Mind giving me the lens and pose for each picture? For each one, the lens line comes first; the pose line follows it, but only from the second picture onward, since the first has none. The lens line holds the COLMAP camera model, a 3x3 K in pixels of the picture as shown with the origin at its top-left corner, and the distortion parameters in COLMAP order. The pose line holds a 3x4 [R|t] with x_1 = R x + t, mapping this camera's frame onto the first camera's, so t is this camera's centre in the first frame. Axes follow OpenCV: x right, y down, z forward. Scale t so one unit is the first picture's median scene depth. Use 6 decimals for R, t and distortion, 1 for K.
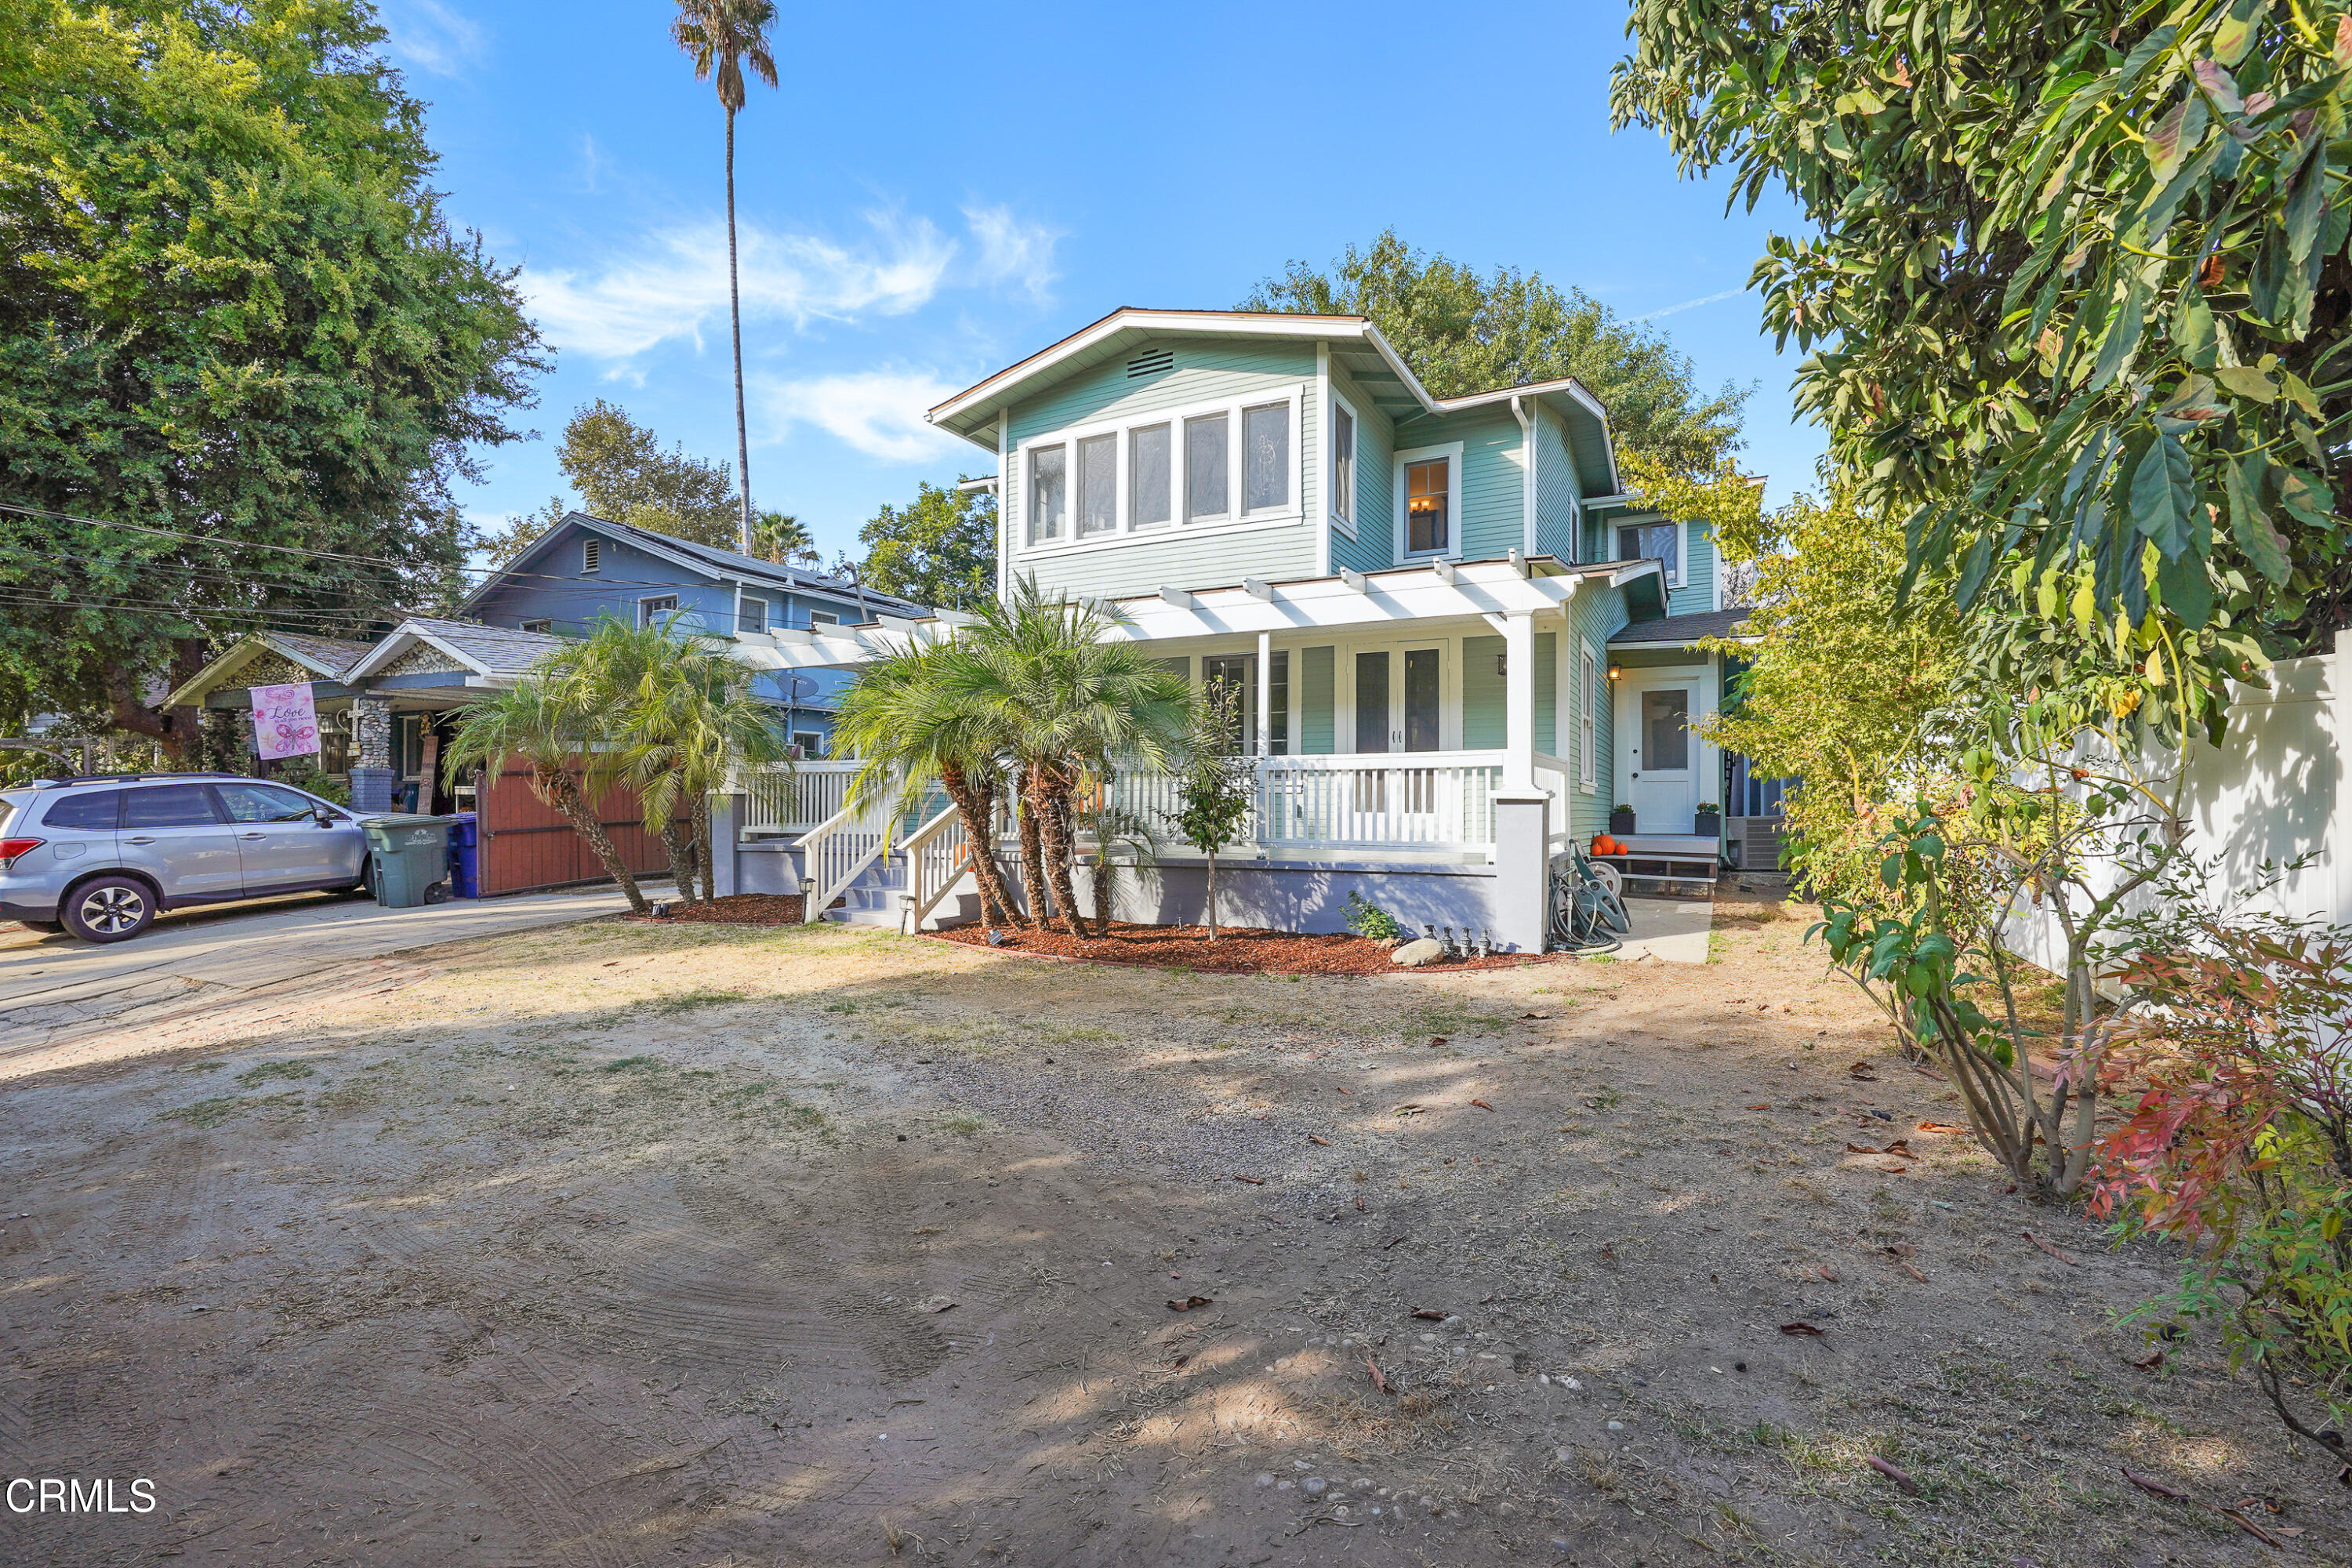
lens RADIAL K [[1068.0, 0, 1155.8], [0, 1068.0, 784.4], [0, 0, 1]] dist [0.000715, -0.000640]
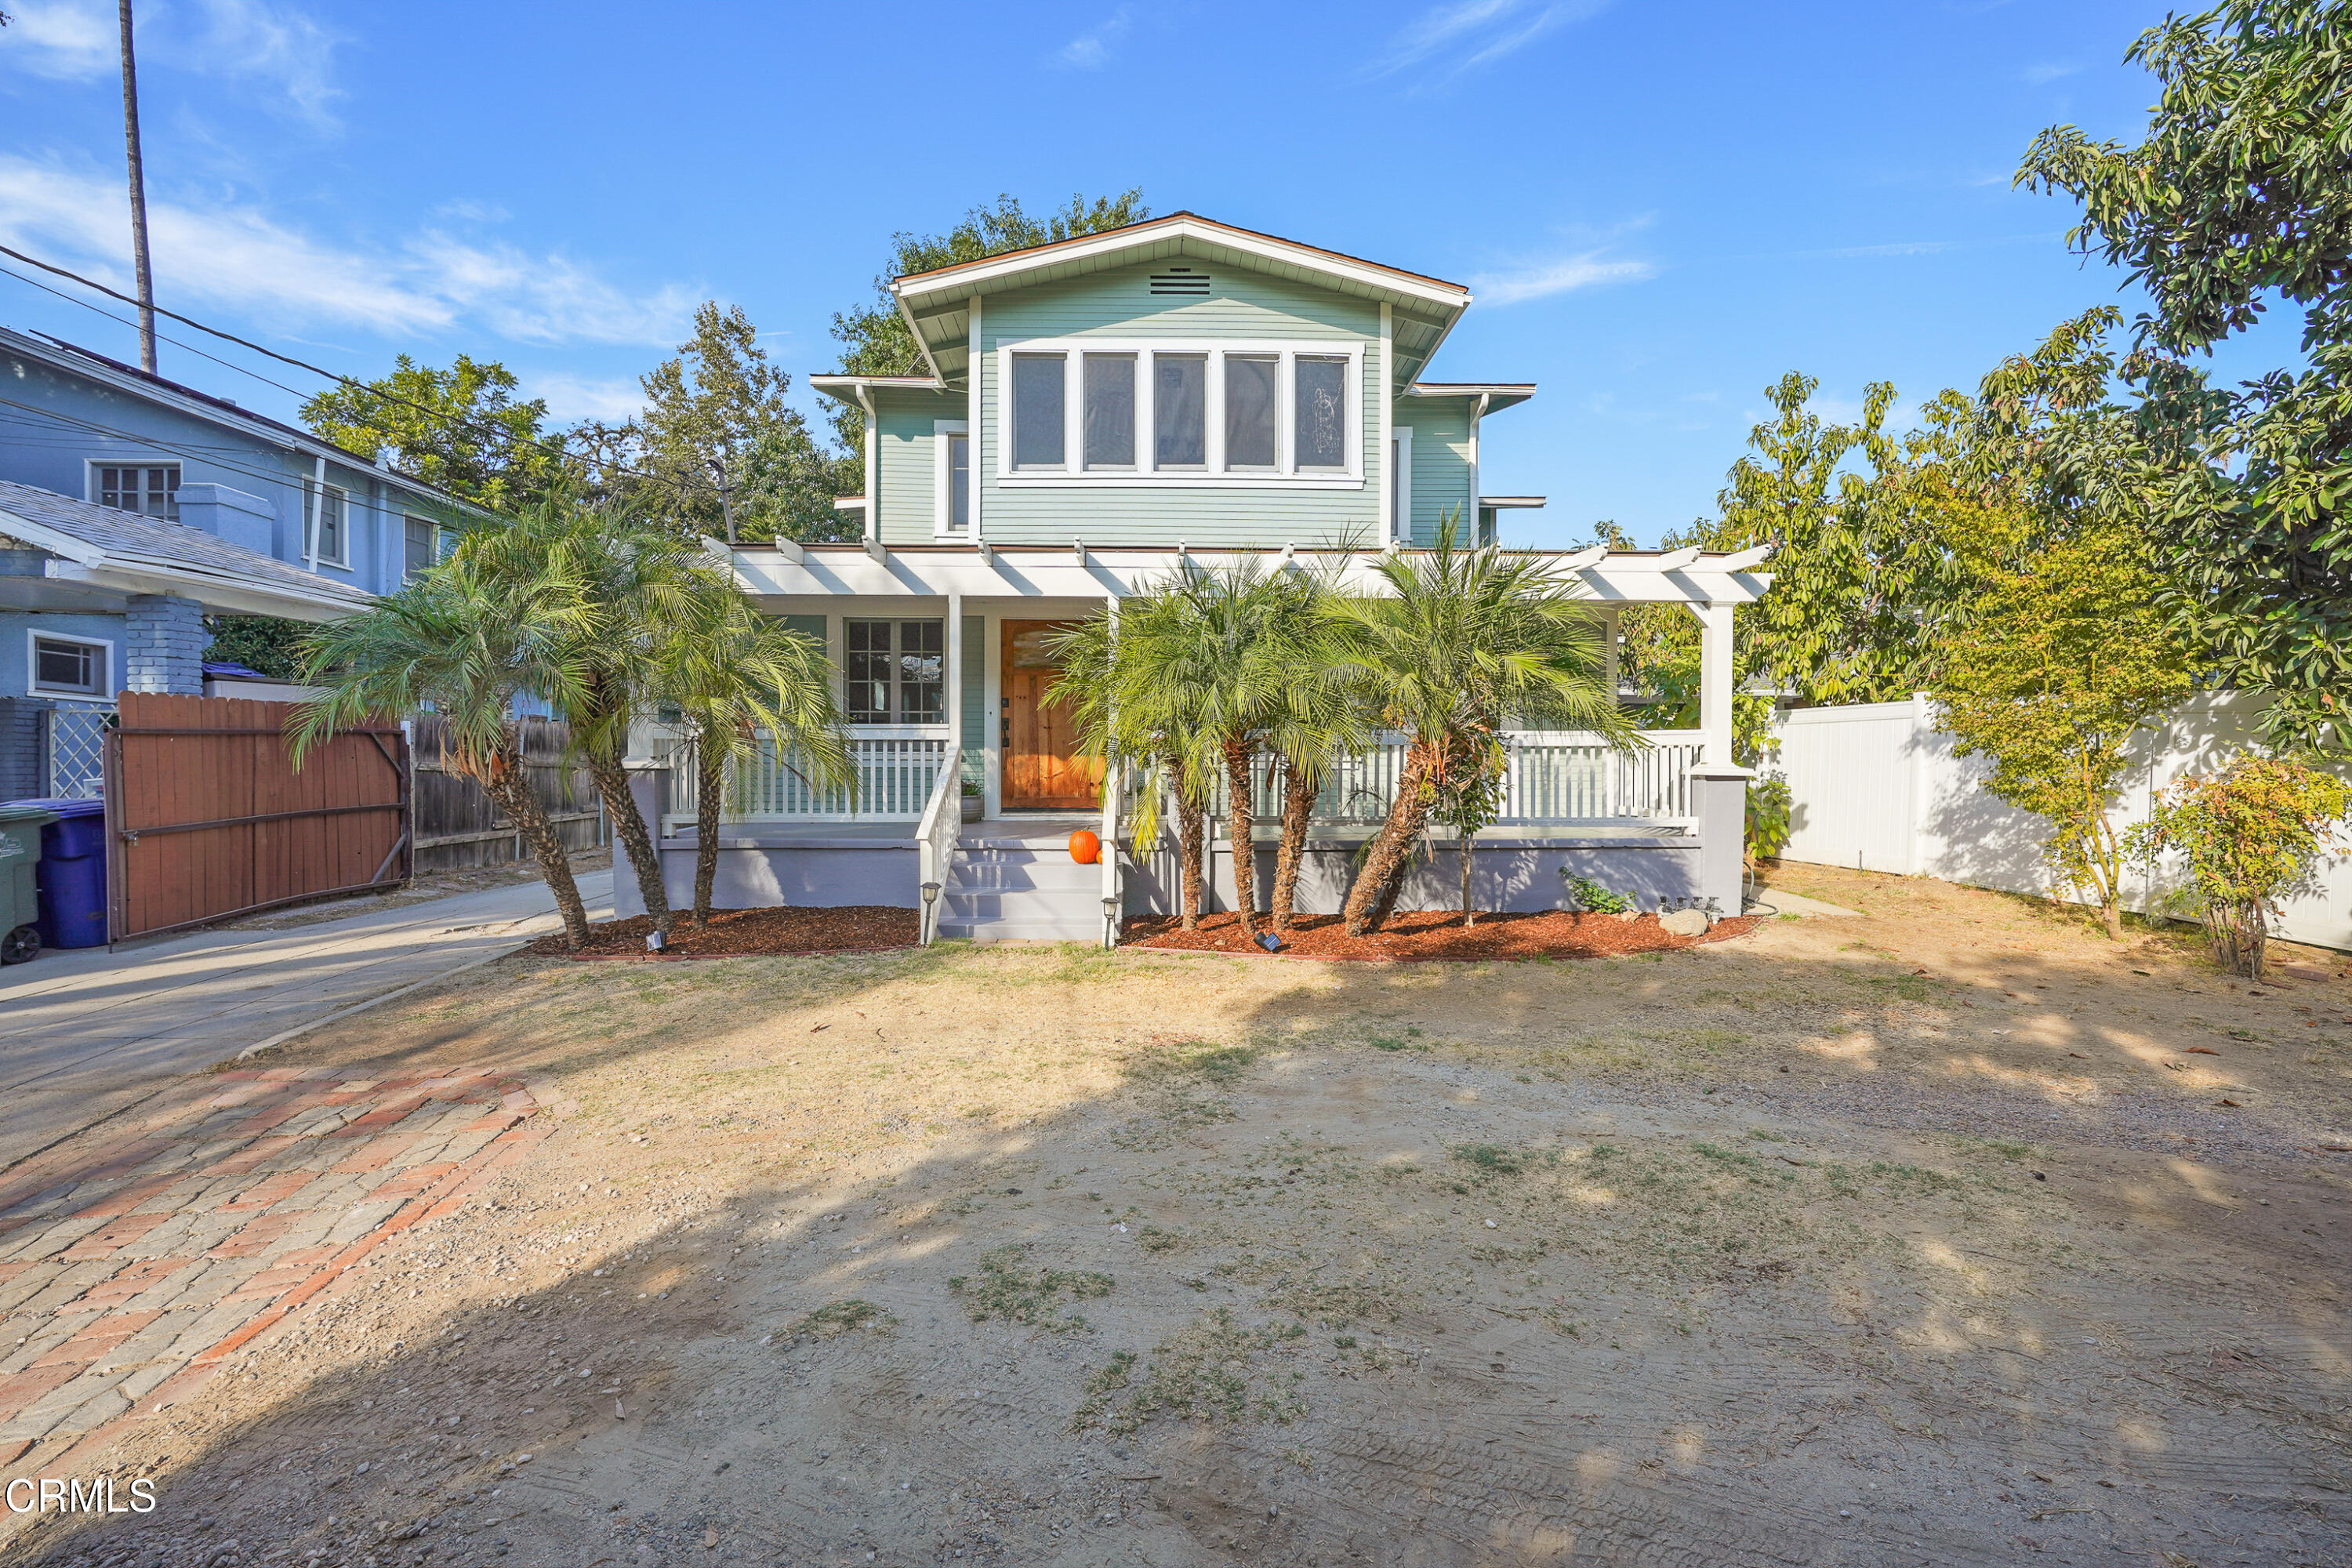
lens RADIAL K [[1068.0, 0, 1174.9], [0, 1068.0, 797.4], [0, 0, 1]] dist [0.000715, -0.000640]
pose [[0.861933, -0.009877, 0.506925, -0.494624], [-0.005864, 0.999549, 0.029445, 0.004791], [-0.506987, -0.028352, 0.861487, 0.249320]]
